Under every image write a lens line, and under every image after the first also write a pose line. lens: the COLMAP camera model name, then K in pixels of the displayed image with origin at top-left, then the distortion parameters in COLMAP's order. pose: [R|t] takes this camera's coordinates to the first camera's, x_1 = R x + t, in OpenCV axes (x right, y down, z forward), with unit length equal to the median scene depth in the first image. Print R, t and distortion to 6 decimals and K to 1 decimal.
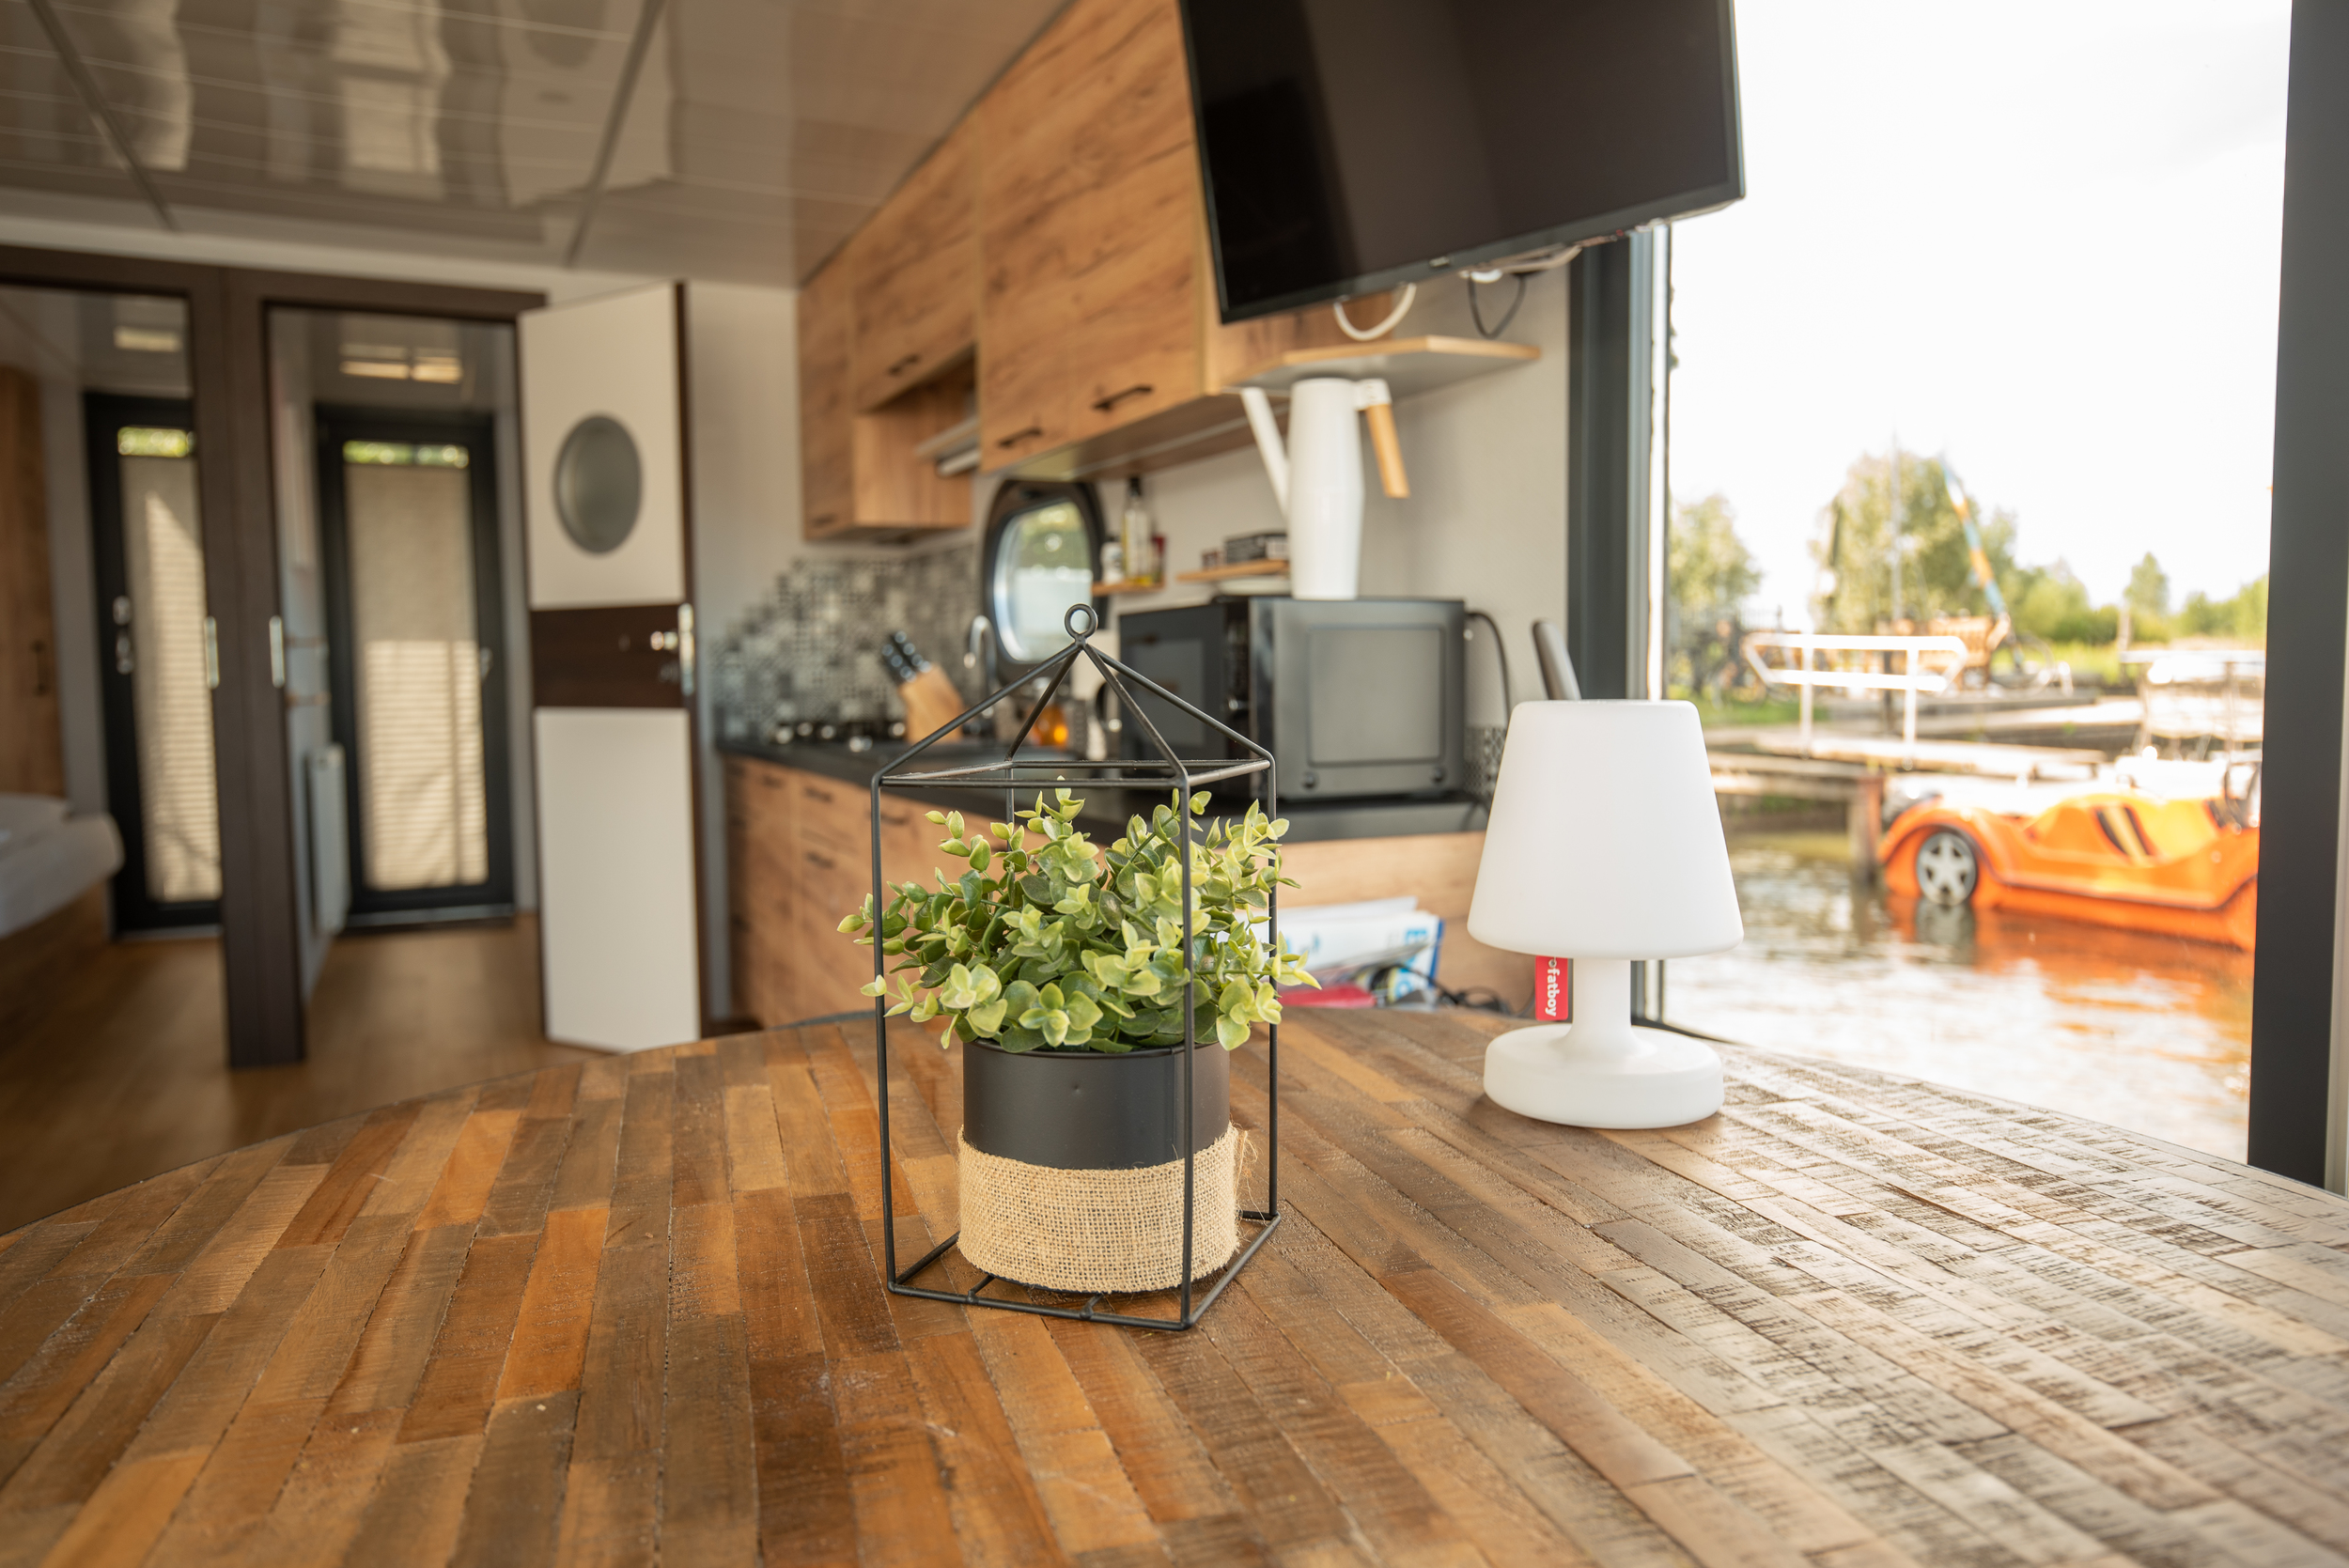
lens RADIAL K [[1579.5, 0, 1173.4], [0, 1579.5, 779.6], [0, 0, 1]] dist [0.006214, 0.001365]
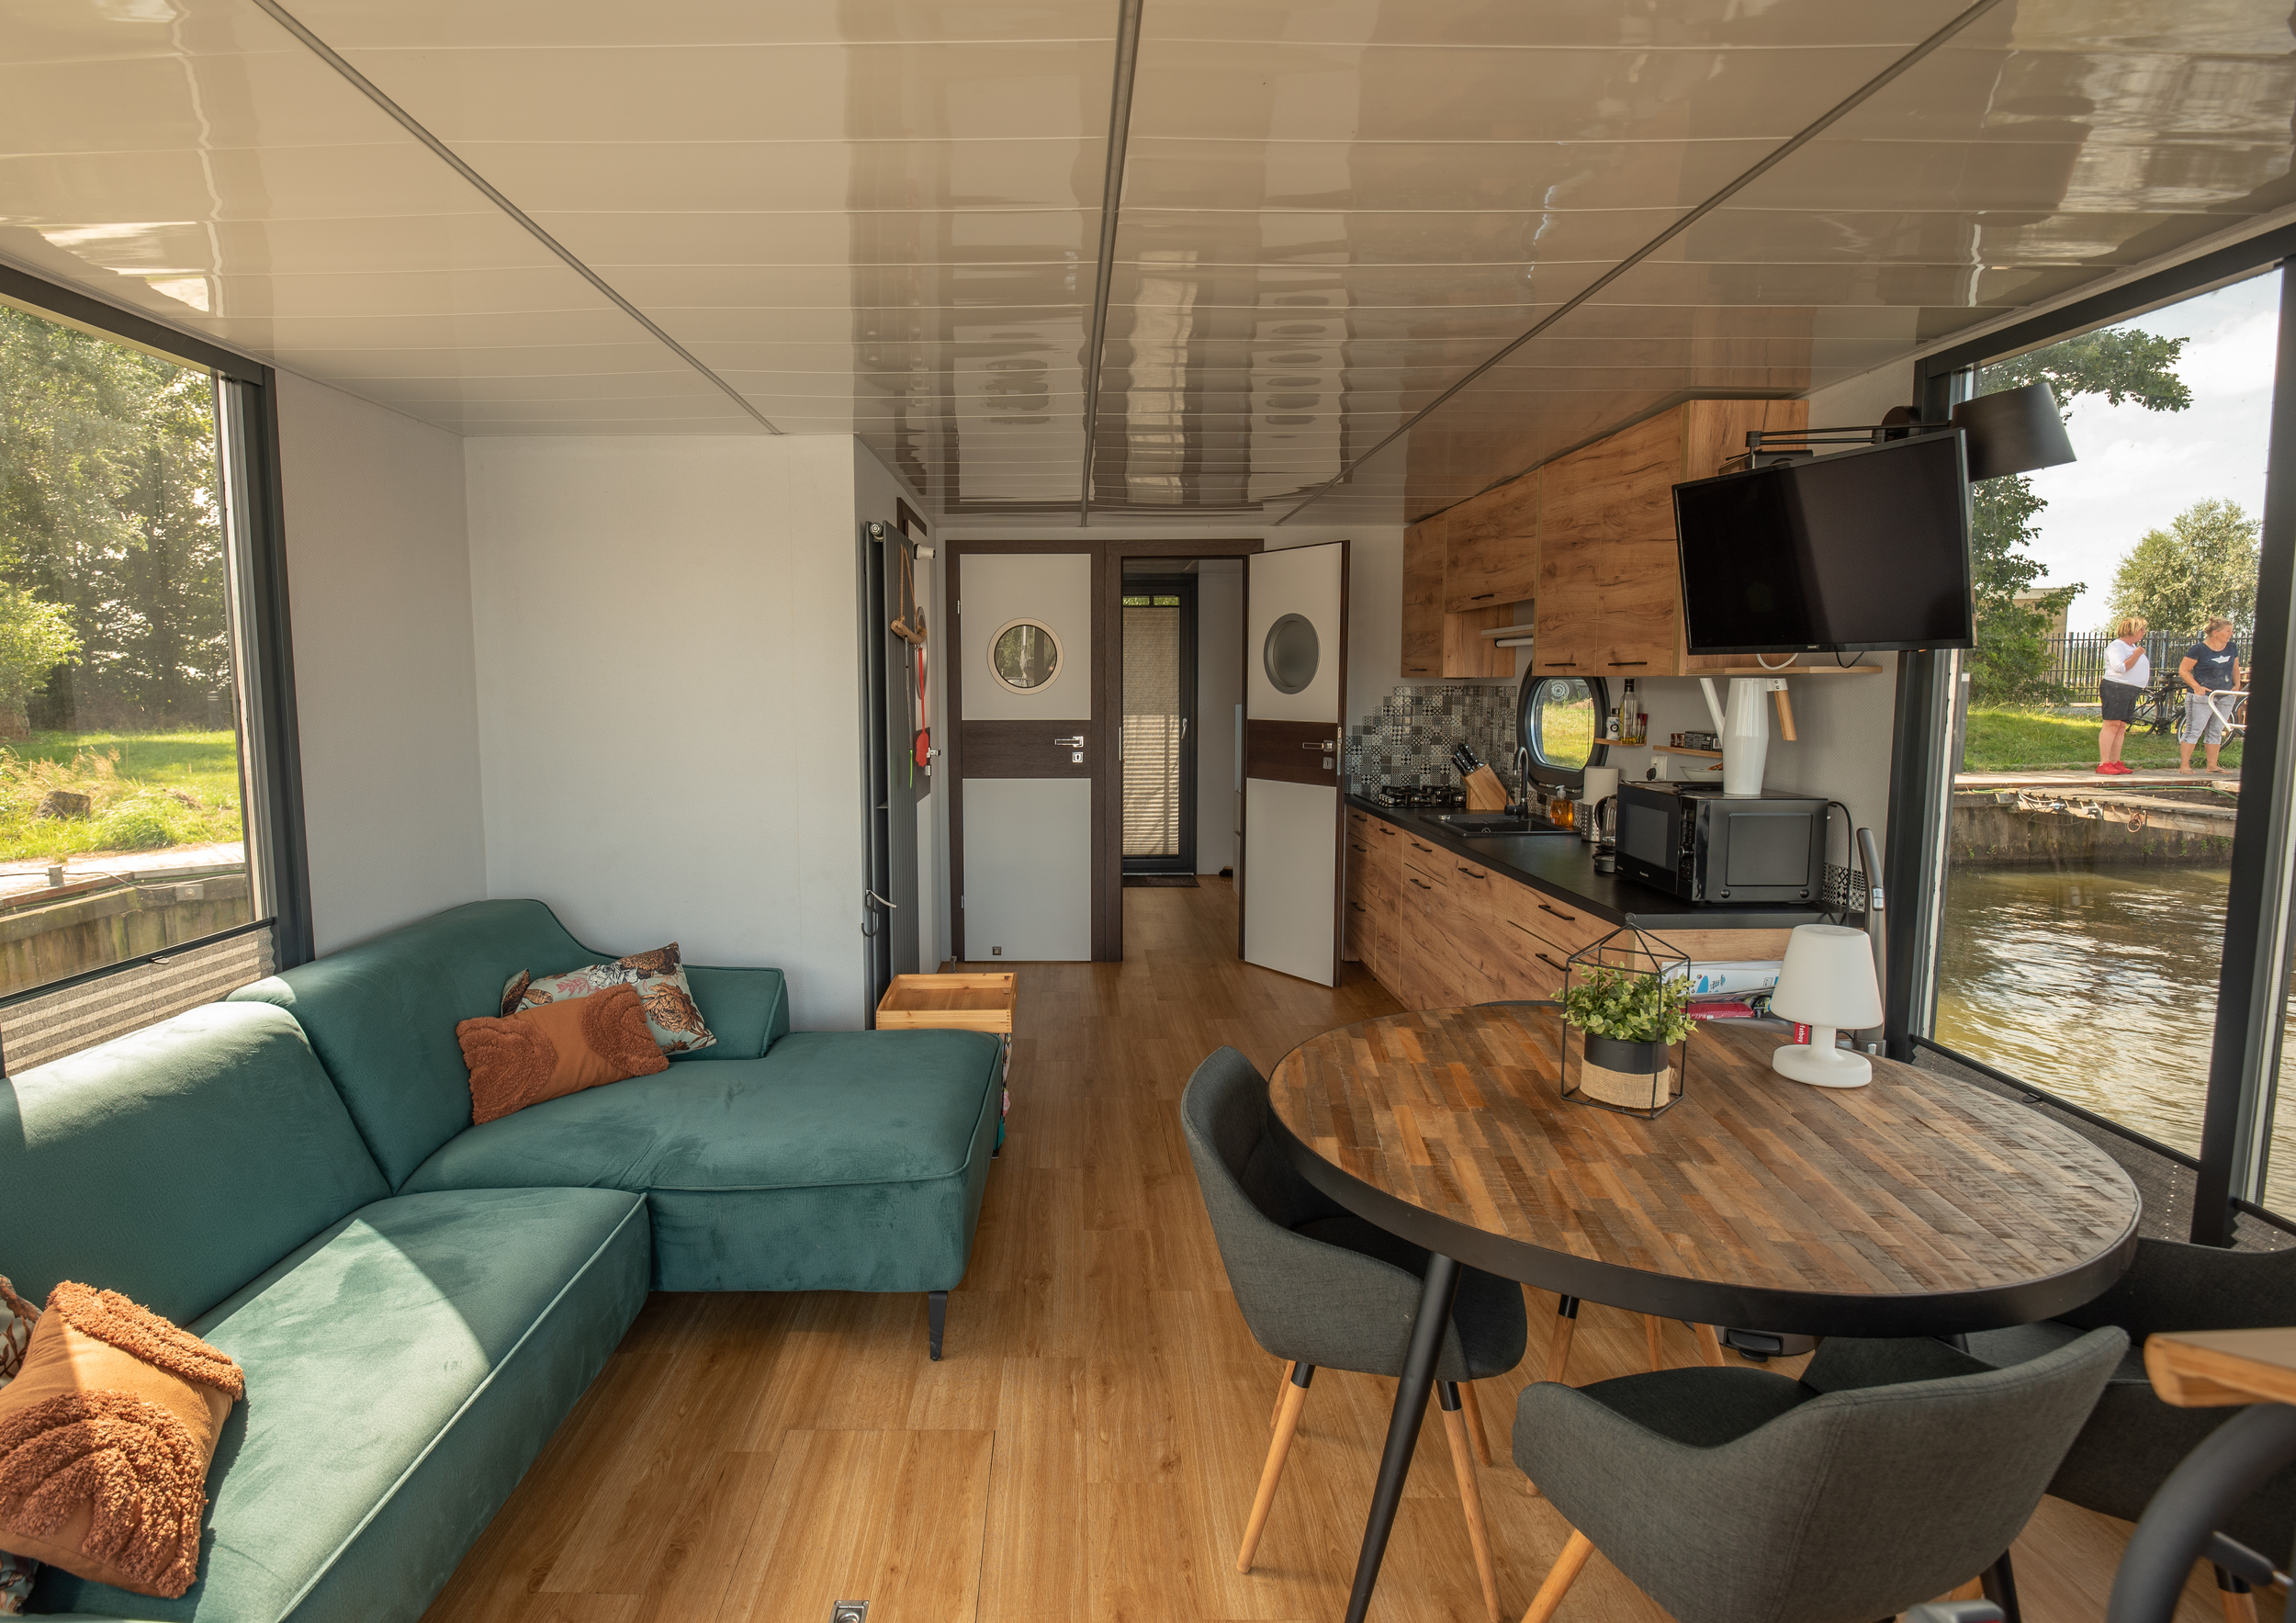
lens RADIAL K [[1204.9, 0, 1051.2], [0, 1204.9, 810.6], [0, 0, 1]] dist [-0.027118, -0.001003]
pose [[0.898671, 0.052837, -0.435429, -0.013701], [-0.033864, 0.998113, 0.051225, -0.084201], [0.437314, -0.031289, 0.898764, -0.379061]]
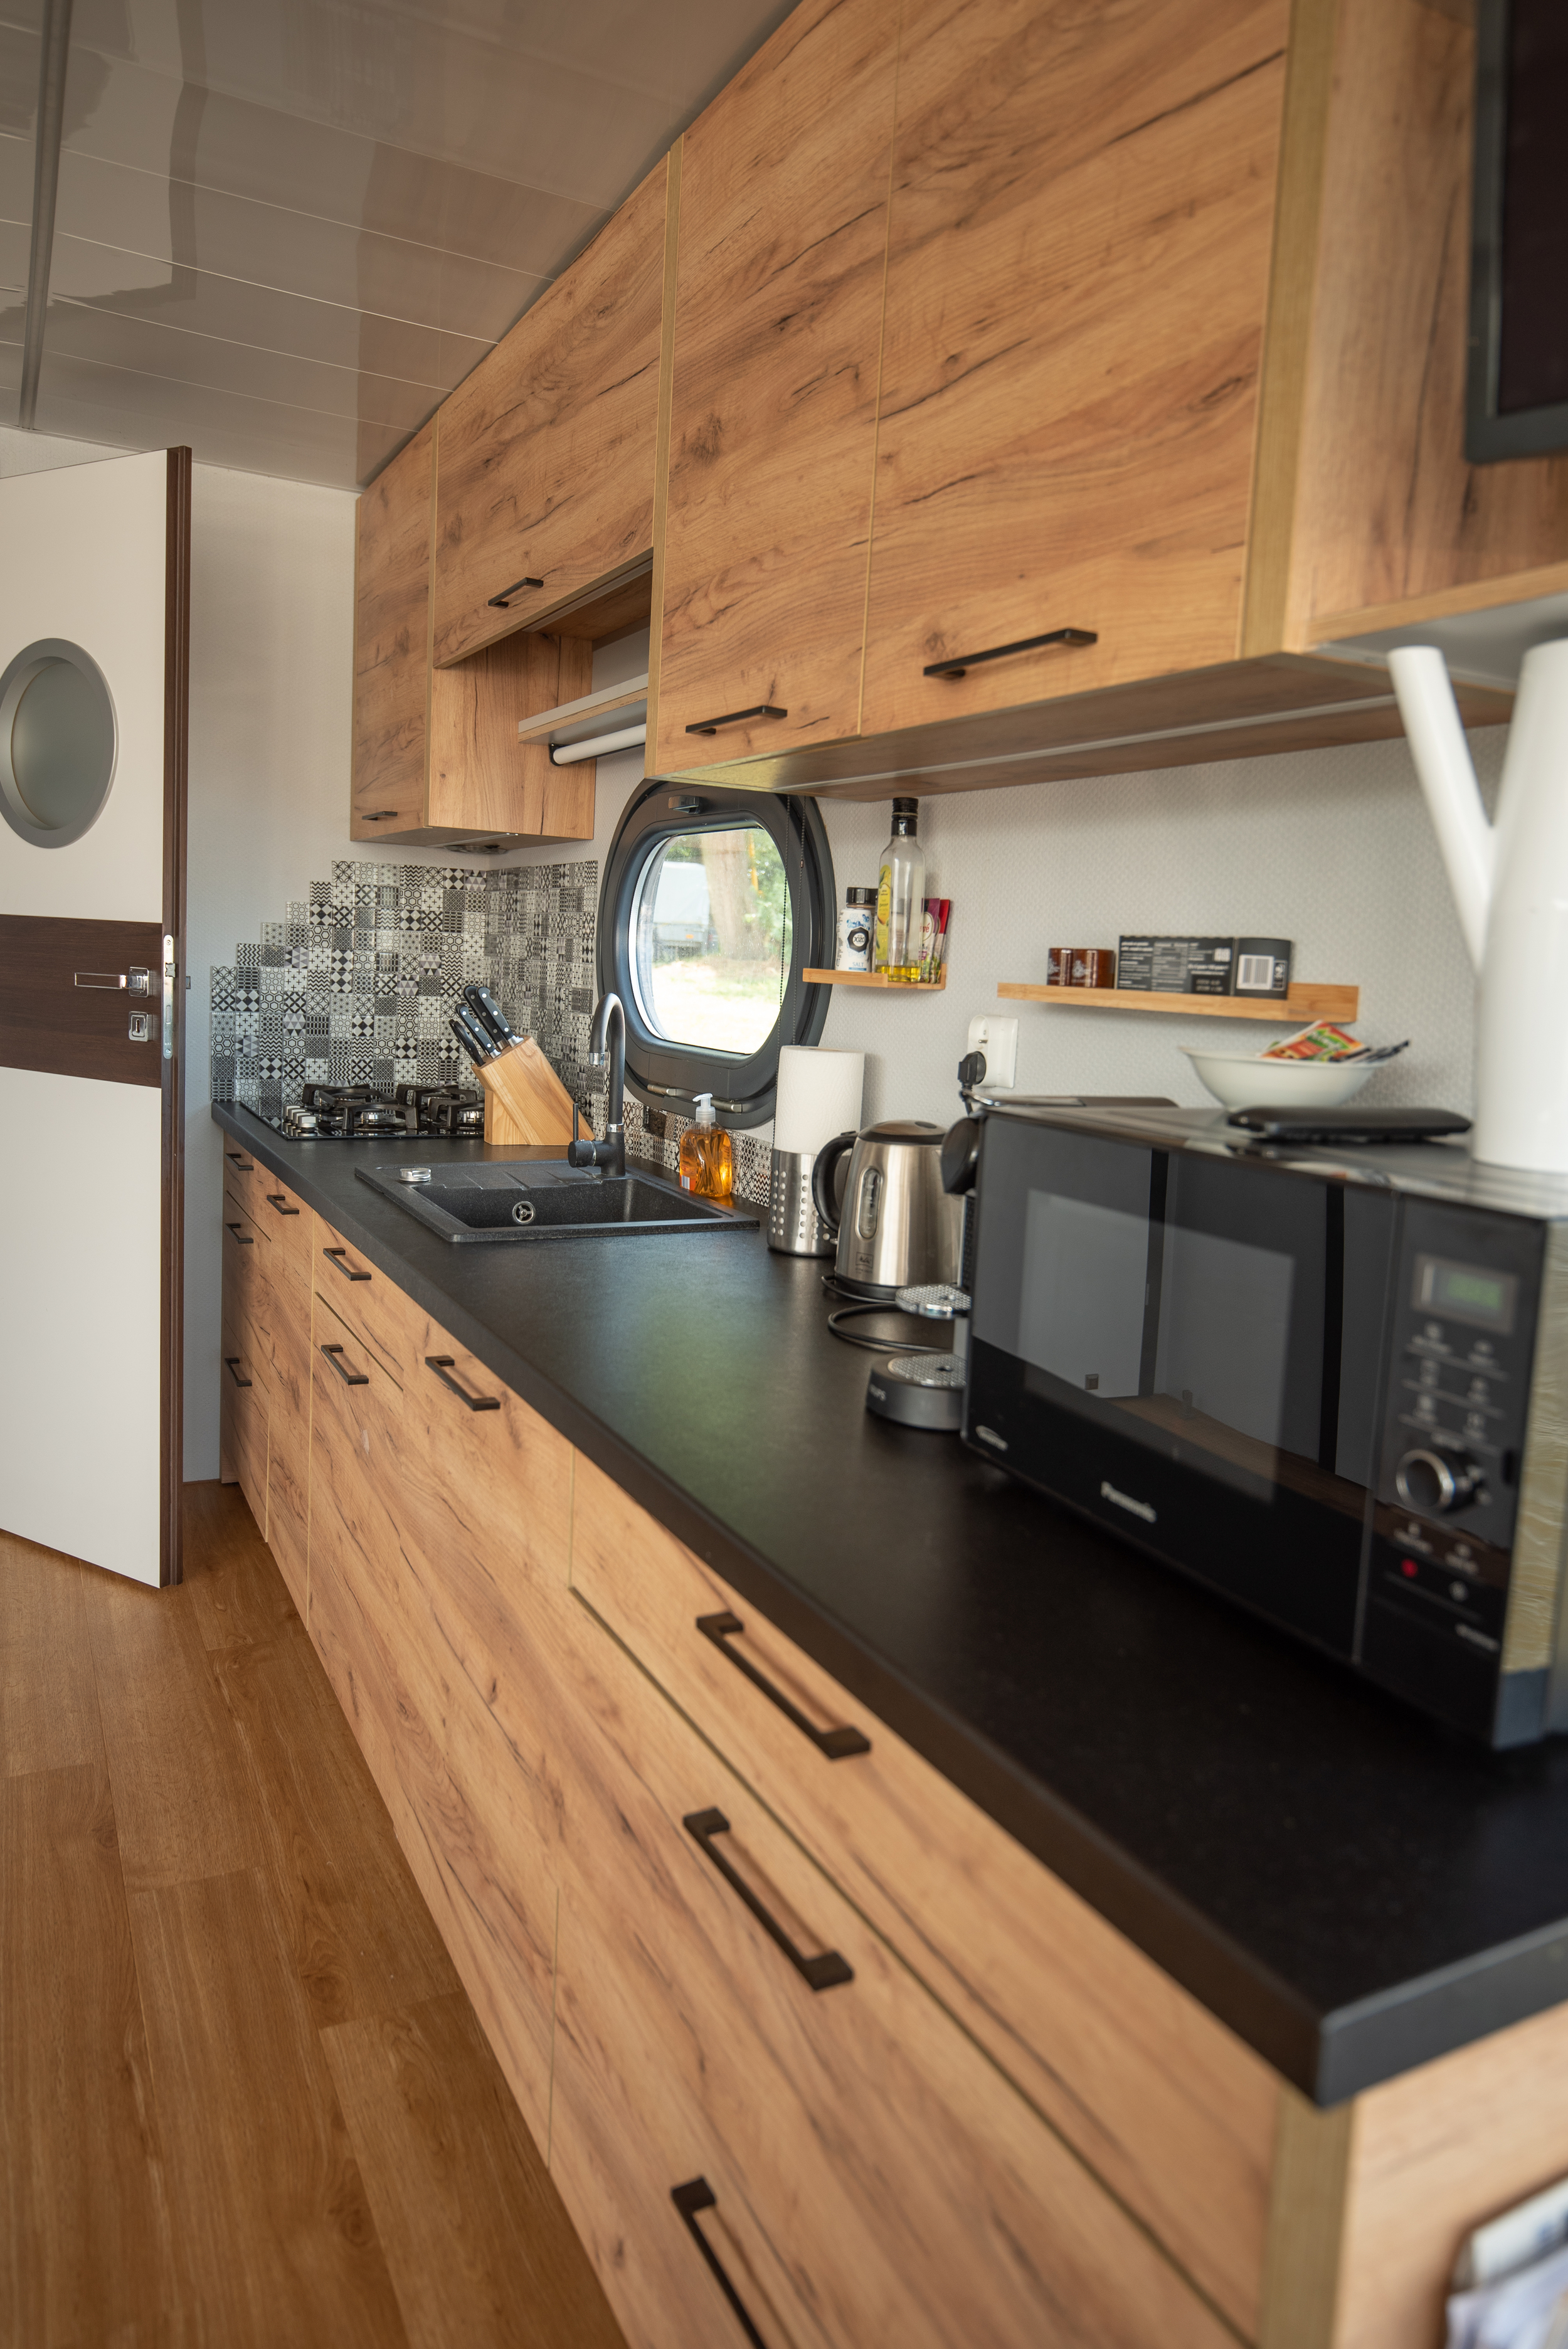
lens RADIAL K [[1509.9, 0, 815.7], [0, 1509.9, 1117.0], [0, 0, 1]] dist [-0.004788, -0.002910]
pose [[0.996135, 0.055920, 0.067736, -0.079794], [-0.058403, 0.997671, 0.035251, -0.079220], [-0.065607, -0.039071, 0.997080, 0.376416]]
